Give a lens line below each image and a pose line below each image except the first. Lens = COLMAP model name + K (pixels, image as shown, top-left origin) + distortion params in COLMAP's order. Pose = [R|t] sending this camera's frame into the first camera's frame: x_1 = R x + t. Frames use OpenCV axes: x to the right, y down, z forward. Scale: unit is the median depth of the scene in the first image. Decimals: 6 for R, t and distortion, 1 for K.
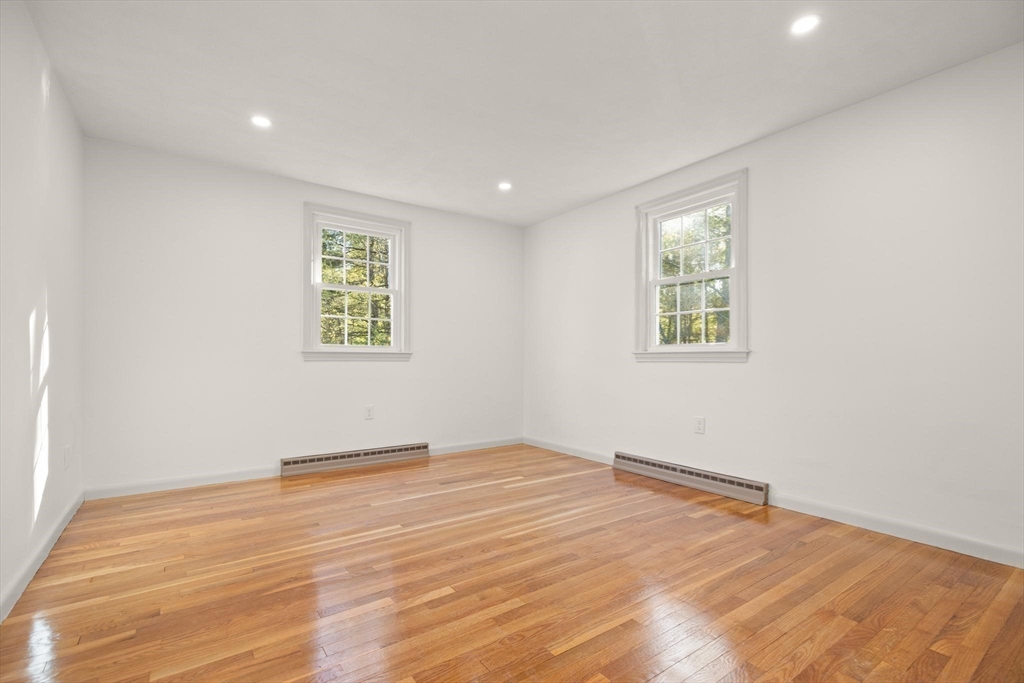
lens RADIAL K [[463.8, 0, 509.2], [0, 463.8, 350.2], [0, 0, 1]] dist [0.000749, -0.000011]
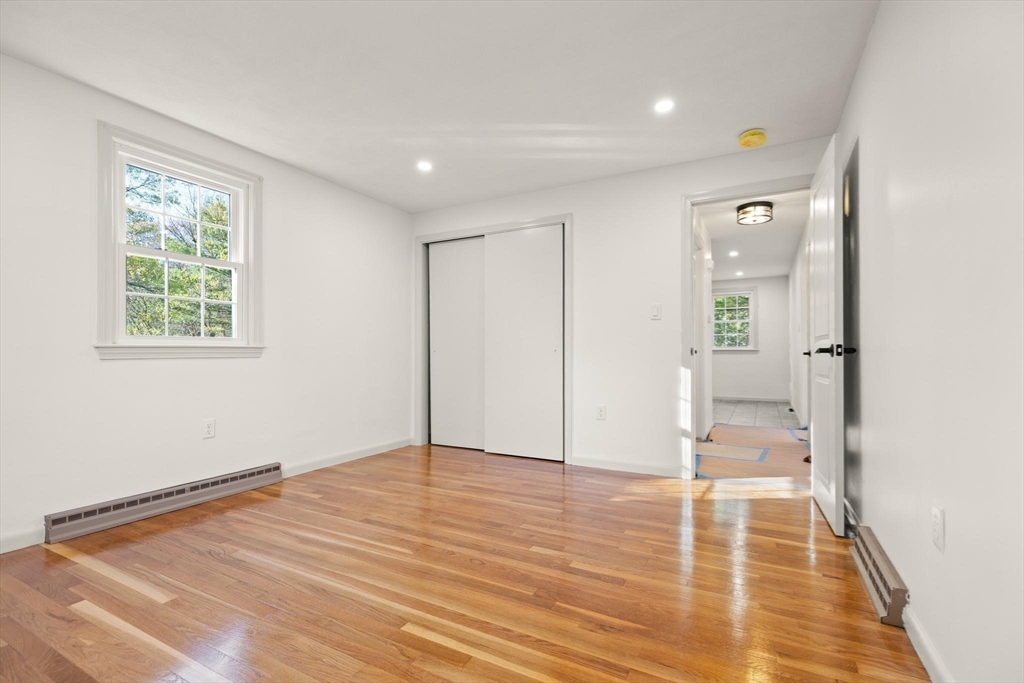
lens RADIAL K [[463.8, 0, 509.2], [0, 463.8, 350.2], [0, 0, 1]] dist [0.000749, -0.000011]
pose [[-0.429458, -0.000799, 0.903086, -0.772211], [-0.012276, 0.999912, -0.004953, 0.007841], [-0.903003, -0.013214, -0.429430, 1.030641]]
